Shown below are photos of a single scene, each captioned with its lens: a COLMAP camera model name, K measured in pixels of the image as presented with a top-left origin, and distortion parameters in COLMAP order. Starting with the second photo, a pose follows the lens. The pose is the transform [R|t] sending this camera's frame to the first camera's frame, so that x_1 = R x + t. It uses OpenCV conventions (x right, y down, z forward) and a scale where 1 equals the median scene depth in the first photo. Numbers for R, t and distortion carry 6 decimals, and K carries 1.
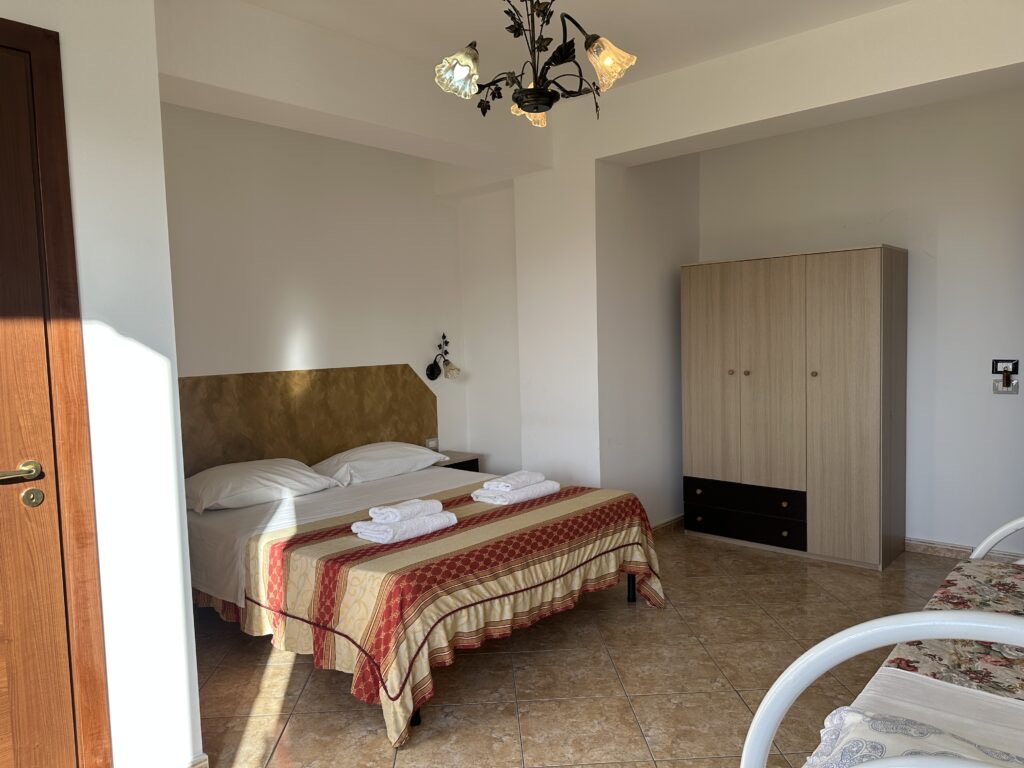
lens RADIAL K [[707.0, 0, 512.0], [0, 707.0, 384.0], [0, 0, 1]] dist [0.002459, -0.000984]
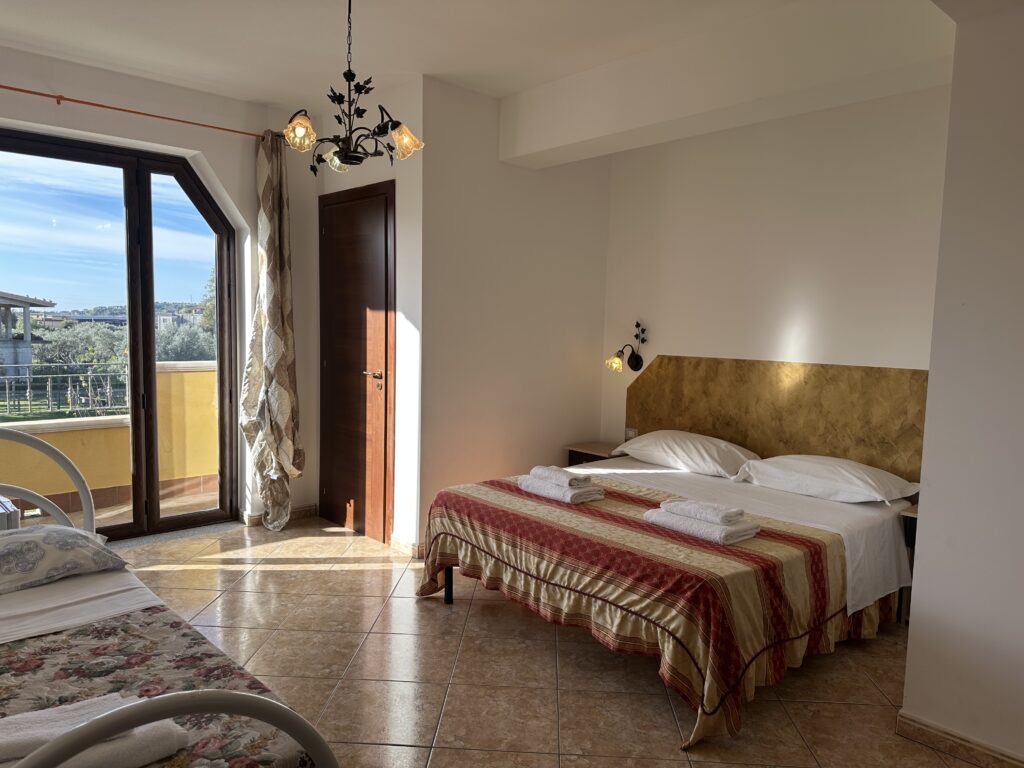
lens RADIAL K [[718.7, 0, 512.0], [0, 718.7, 384.0], [0, 0, 1]] dist [0.000263, 0.000245]
pose [[-0.116002, 0.108823, -0.987269, 0.735580], [-0.086604, 0.989086, 0.119199, -0.076593], [0.989466, 0.099329, -0.105311, 0.755972]]
